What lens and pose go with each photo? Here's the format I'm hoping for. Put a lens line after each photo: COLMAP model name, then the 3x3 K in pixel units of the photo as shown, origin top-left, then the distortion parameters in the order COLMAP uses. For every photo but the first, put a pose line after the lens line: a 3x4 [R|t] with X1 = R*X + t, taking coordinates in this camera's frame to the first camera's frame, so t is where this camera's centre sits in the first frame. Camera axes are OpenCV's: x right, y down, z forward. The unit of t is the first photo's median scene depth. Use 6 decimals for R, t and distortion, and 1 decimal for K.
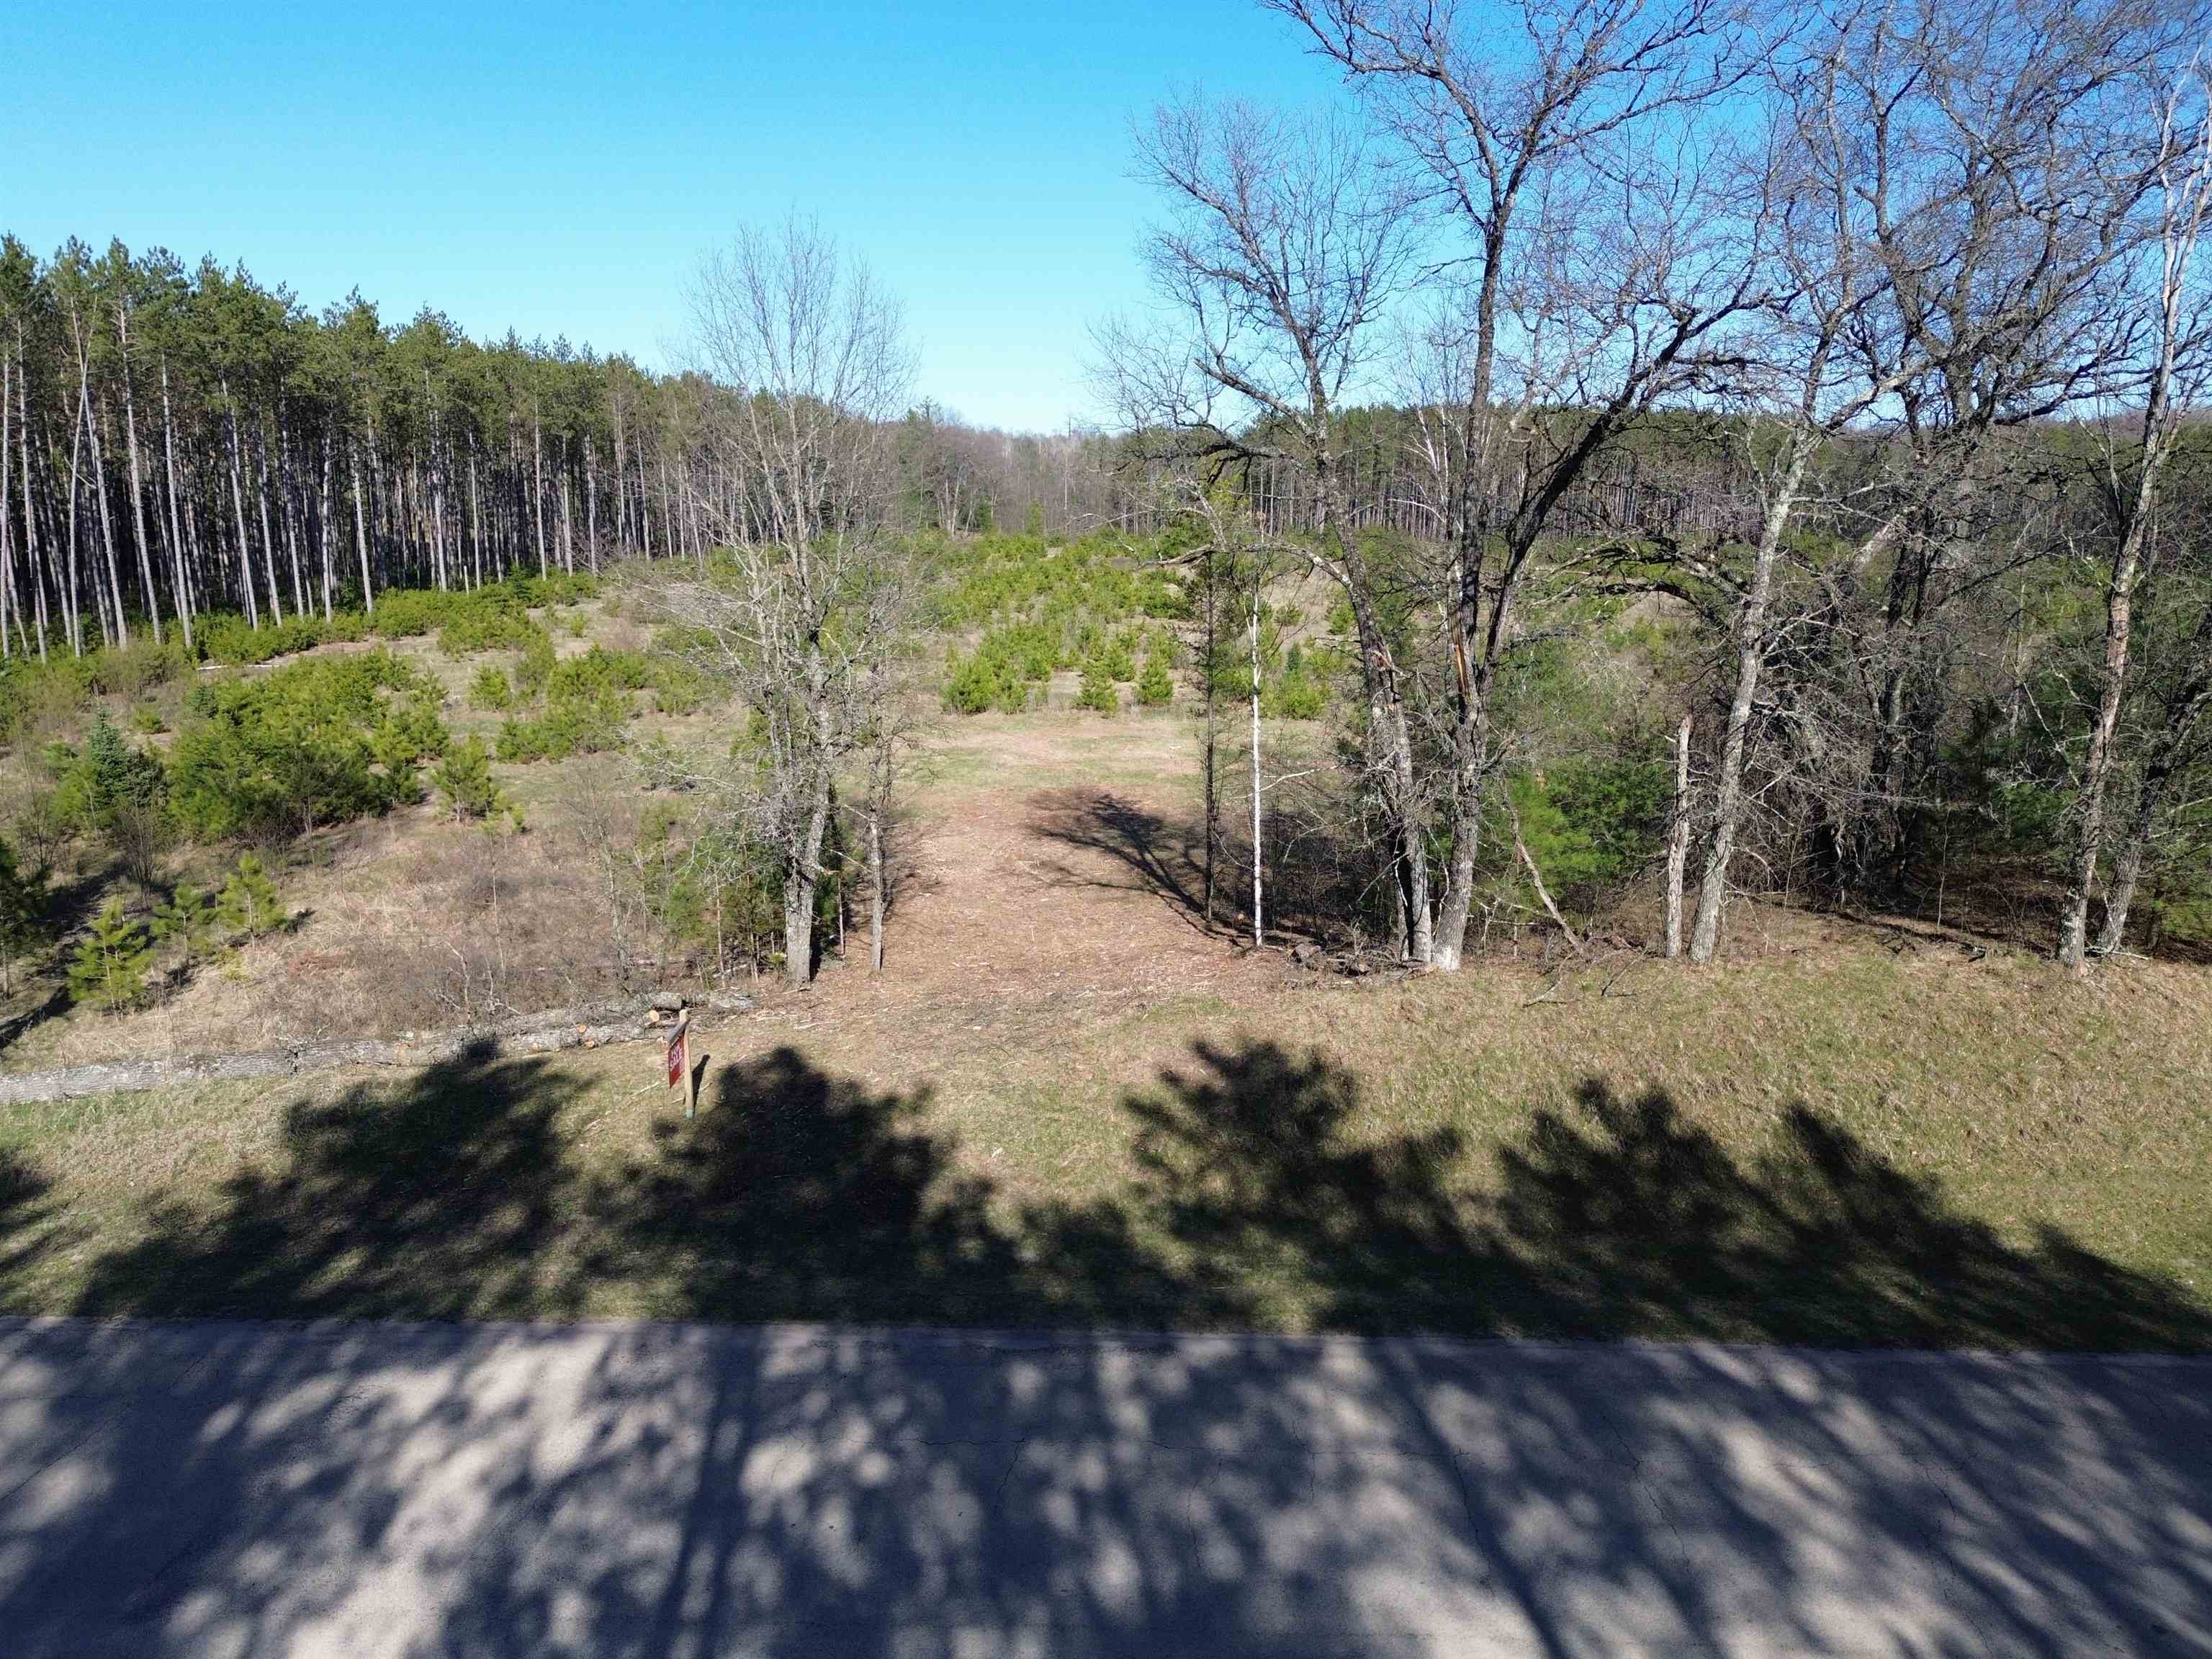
lens RADIAL K [[1562.3, 0, 1104.1], [0, 1562.3, 815.1], [0, 0, 1]] dist [0.087281, -0.086549]
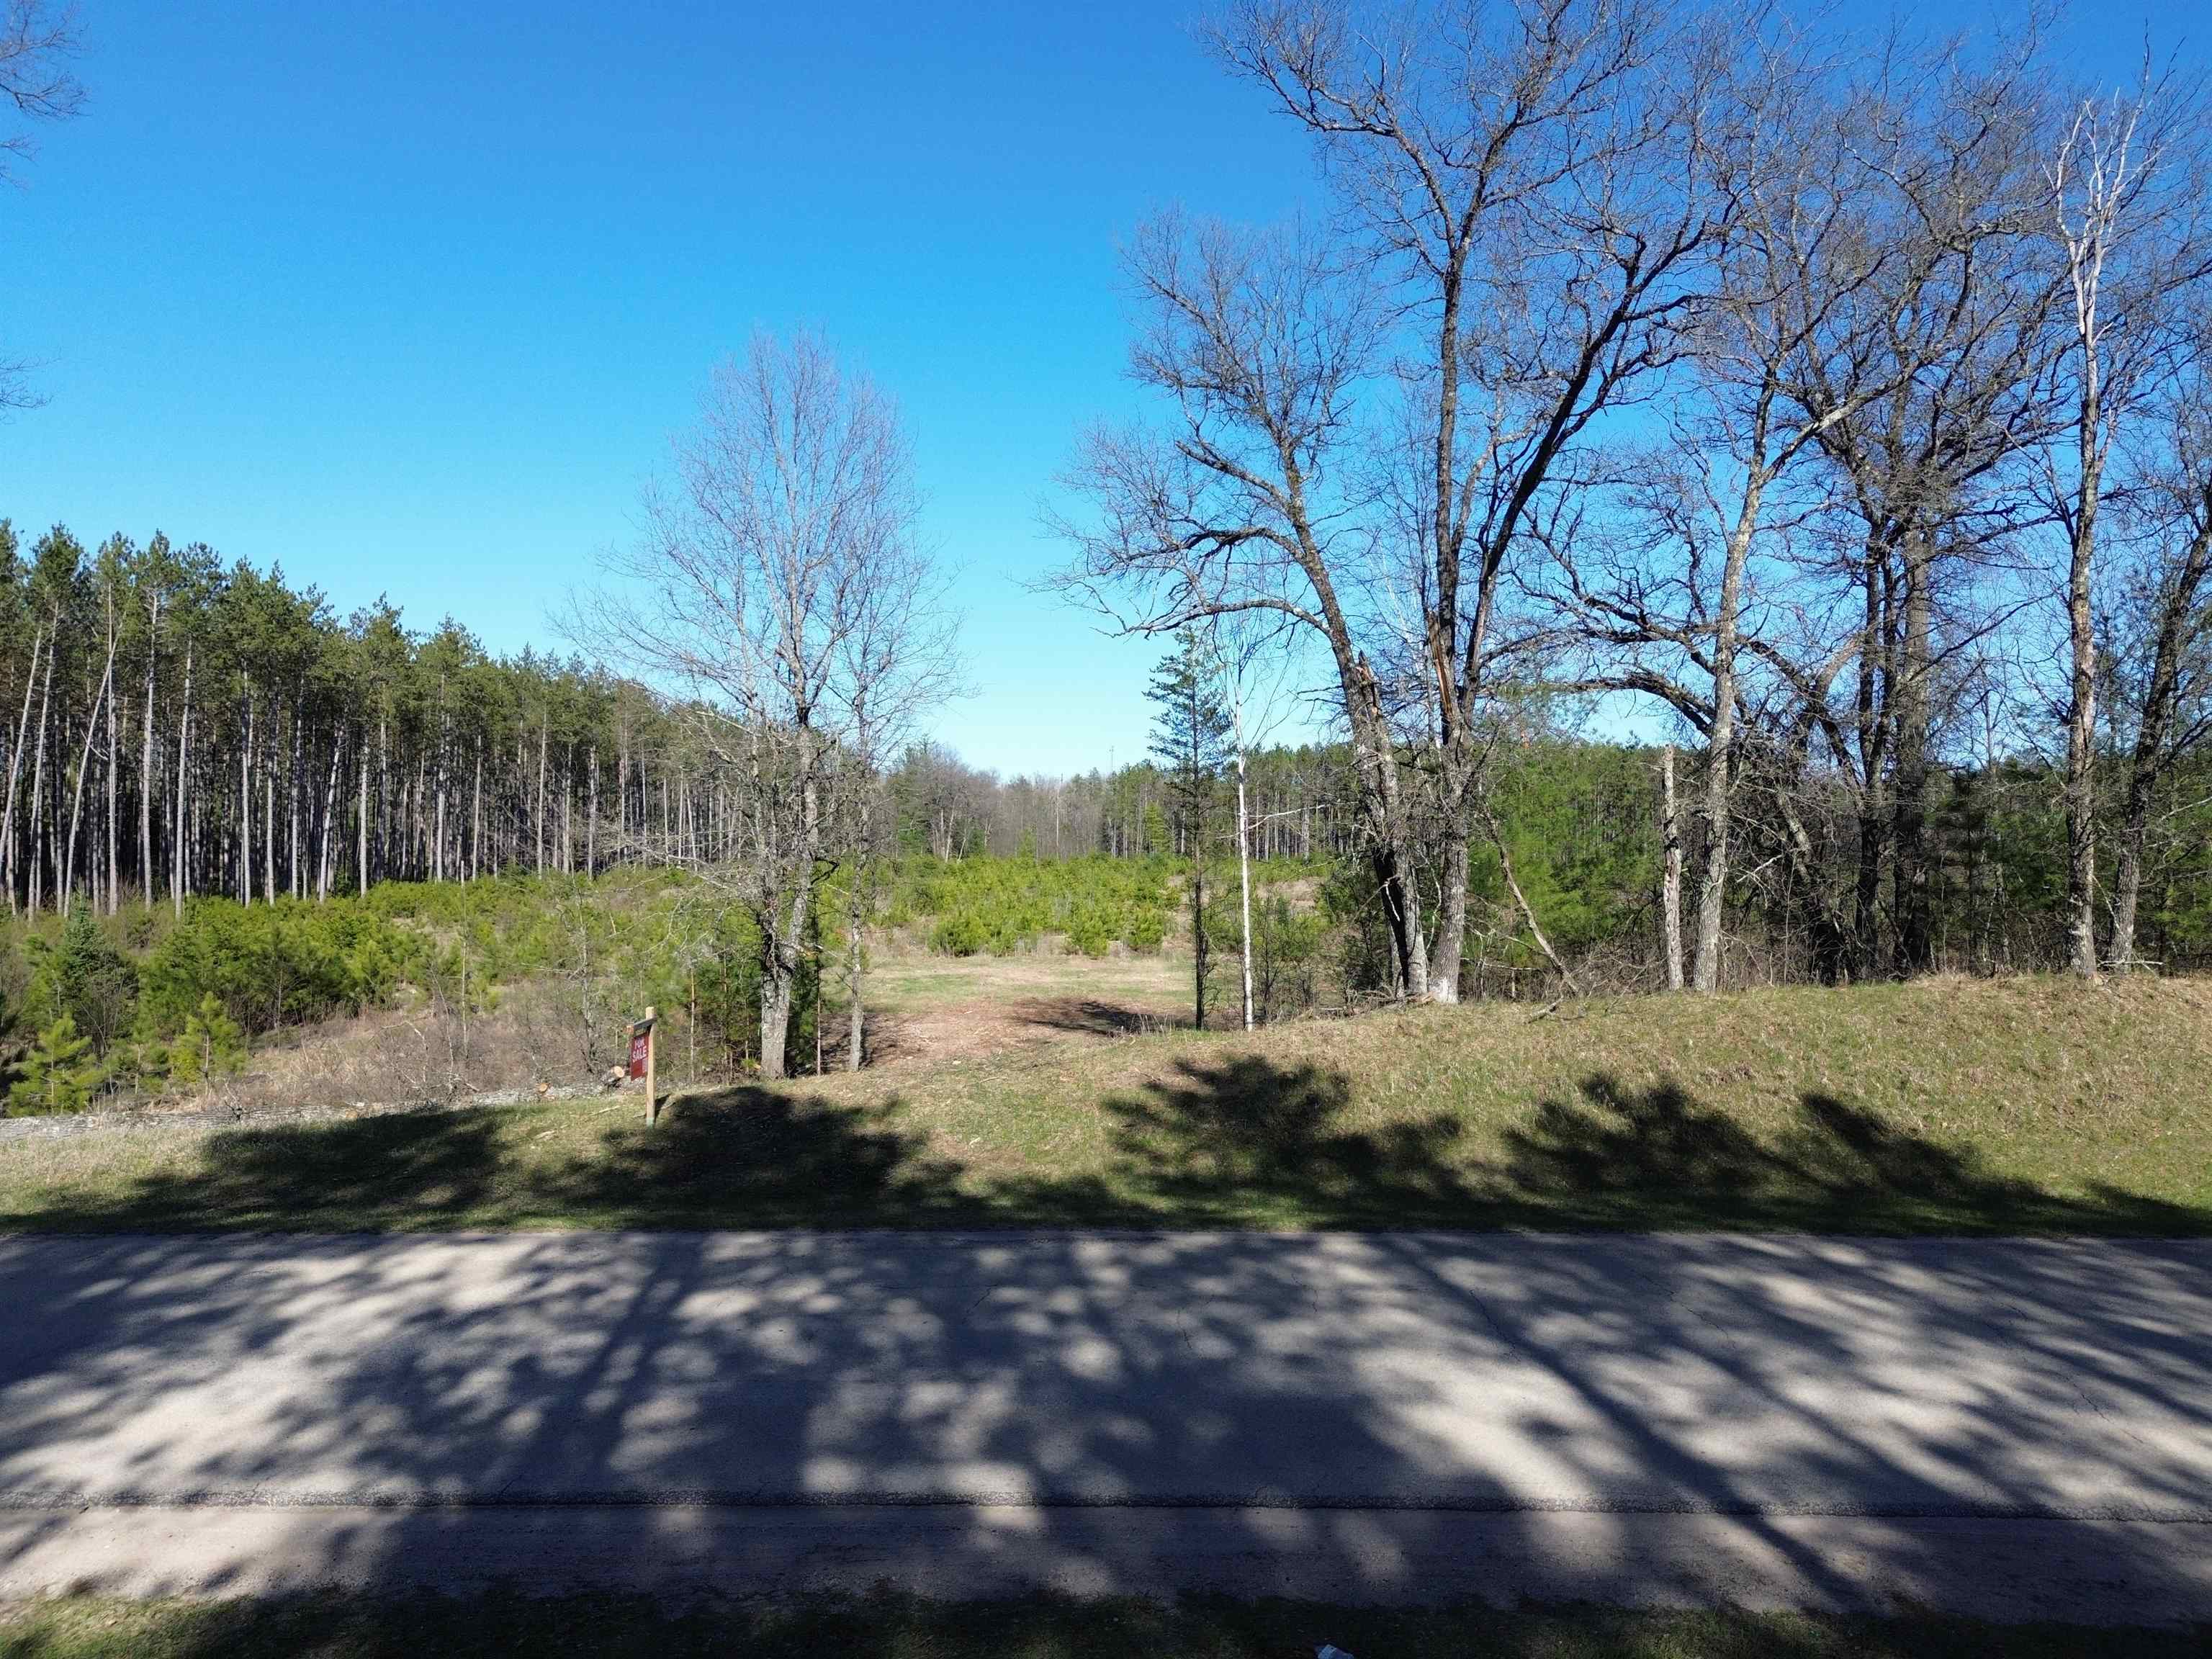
lens RADIAL K [[1557.6, 0, 1106.0], [0, 1557.6, 829.5], [0, 0, 1]] dist [0.087128, -0.100109]
pose [[0.999976, -0.001111, 0.006865, 0.005617], [0.002561, 0.976640, -0.214867, 0.206587], [-0.006466, 0.214879, 0.976619, 0.042398]]
